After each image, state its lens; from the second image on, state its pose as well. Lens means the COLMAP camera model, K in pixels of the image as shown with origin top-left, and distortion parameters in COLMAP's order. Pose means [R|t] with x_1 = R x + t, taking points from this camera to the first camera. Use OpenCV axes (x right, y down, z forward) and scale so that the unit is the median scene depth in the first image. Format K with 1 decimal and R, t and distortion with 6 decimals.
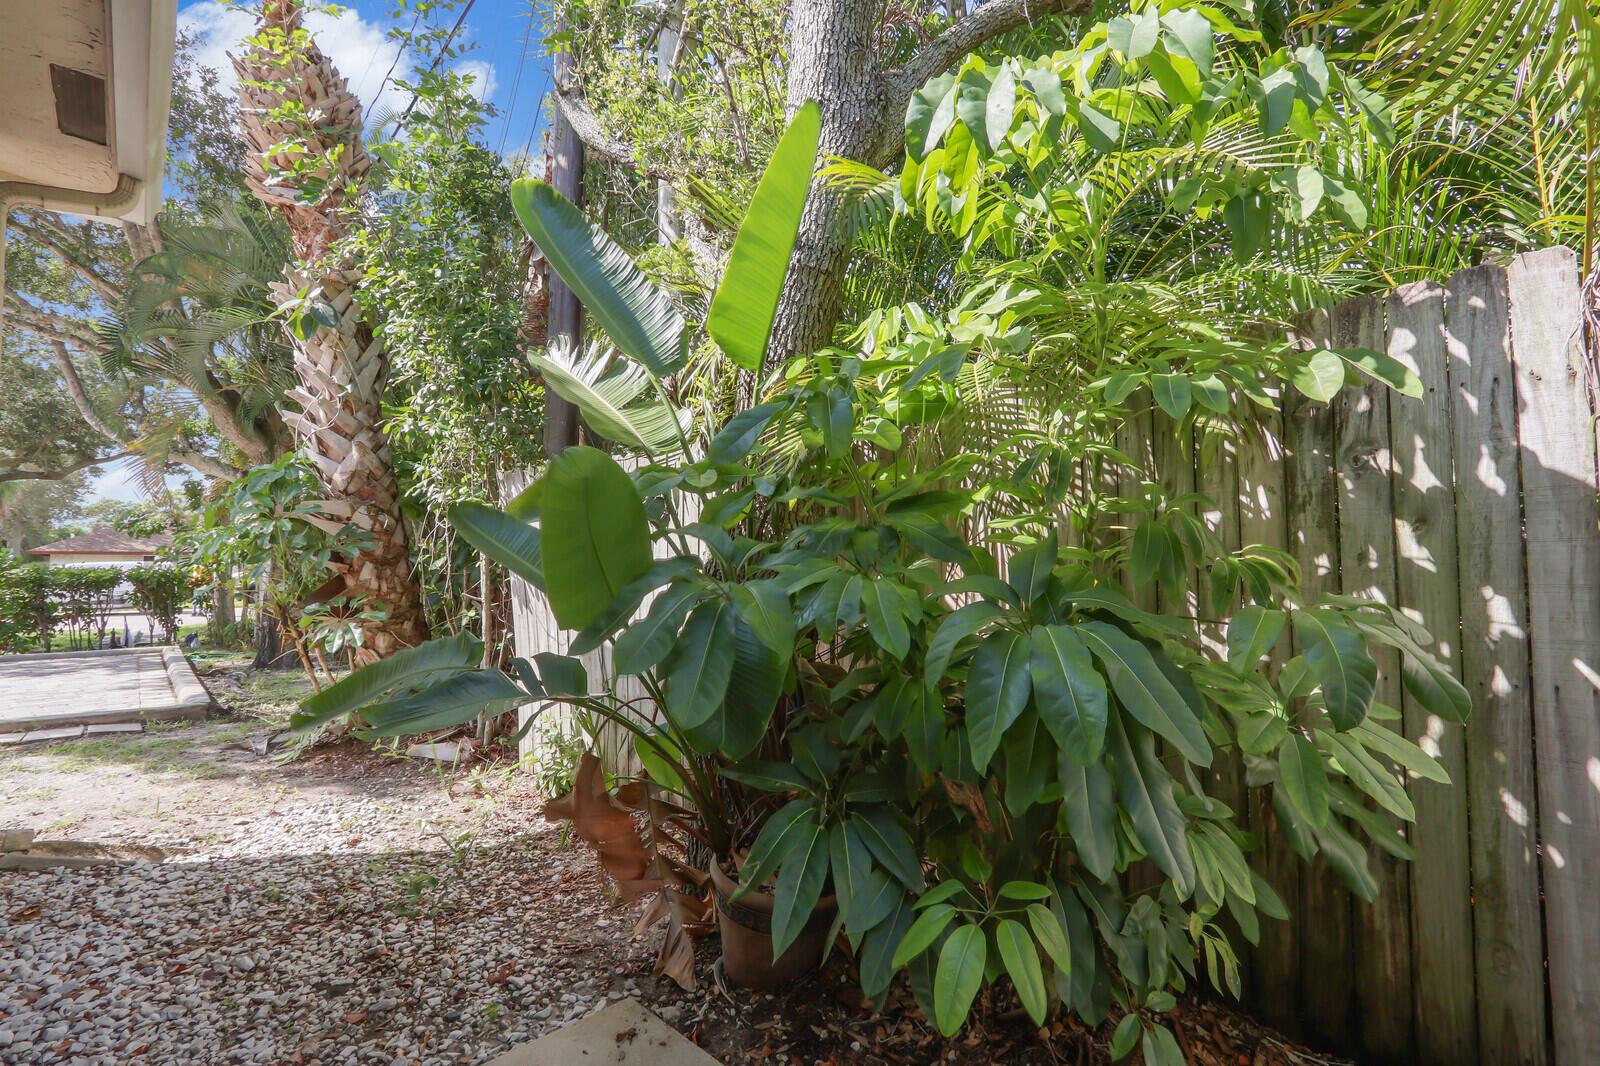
lens RADIAL K [[749.6, 0, 818.8], [0, 749.6, 566.3], [0, 0, 1]] dist [-0.010673, 0.000981]
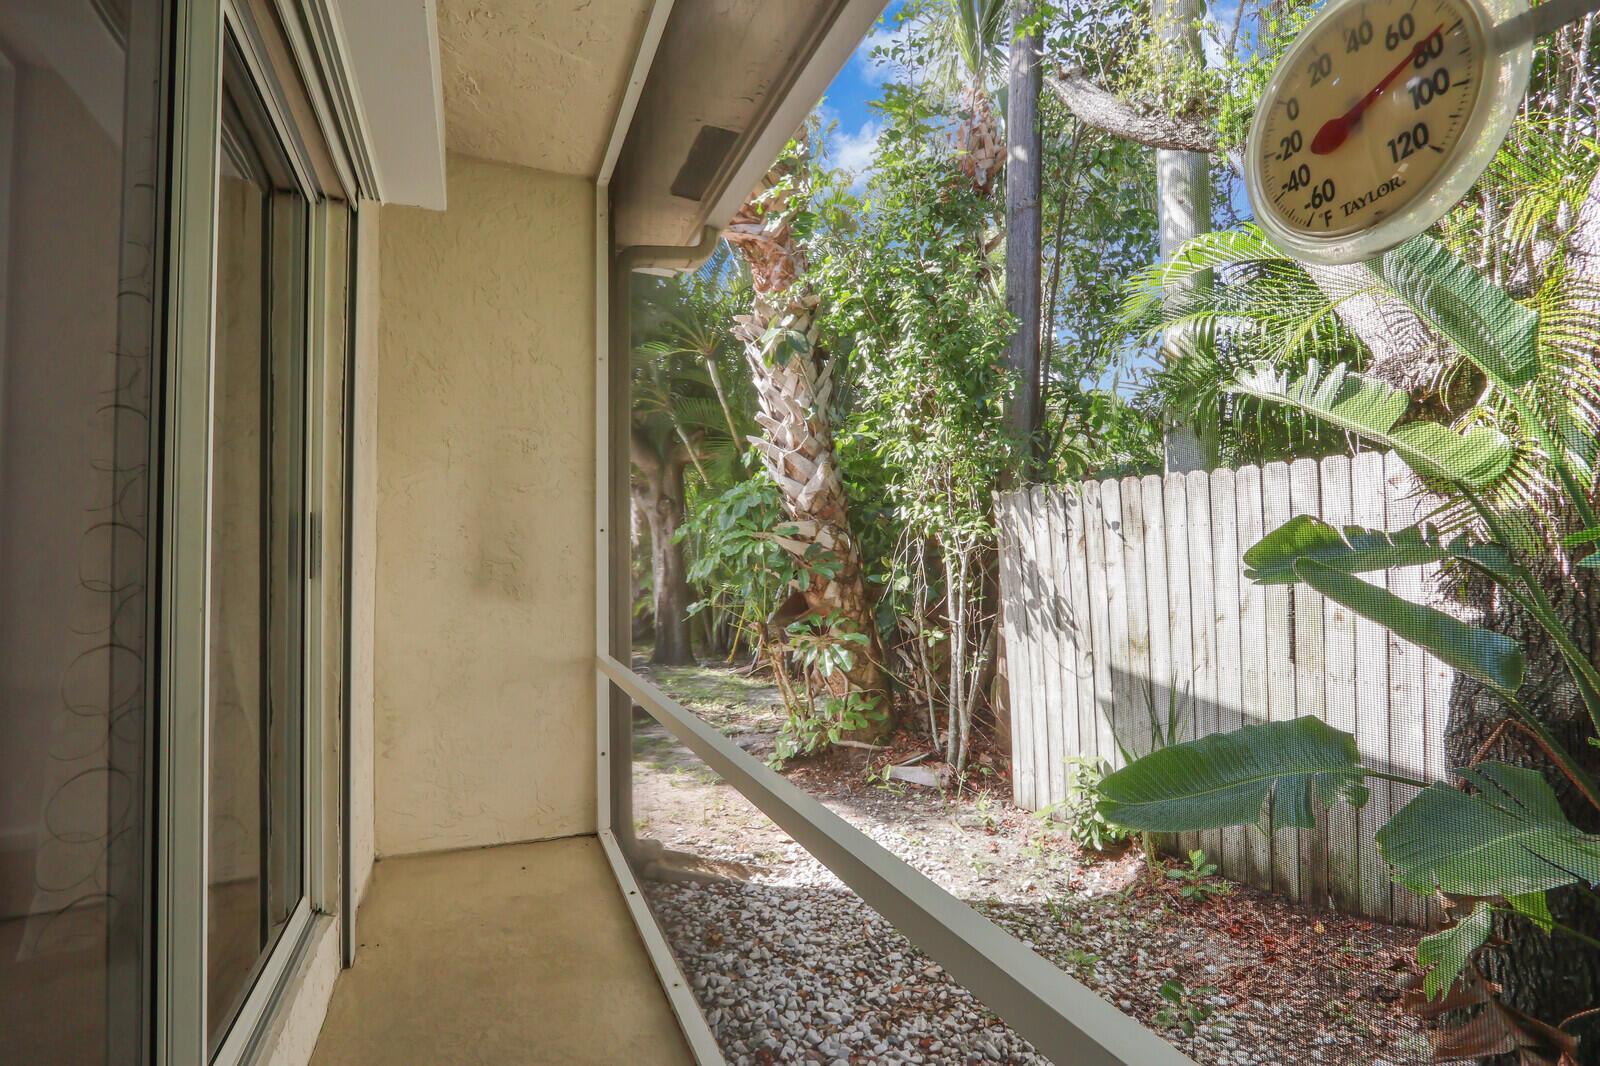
lens RADIAL K [[749.6, 0, 818.8], [0, 749.6, 566.3], [0, 0, 1]] dist [-0.010673, 0.000981]
pose [[0.948422, 0.000363, -0.317012, -0.295846], [0.003018, 0.999944, 0.010175, -0.035727], [0.316997, -0.010607, 0.948367, 0.022123]]
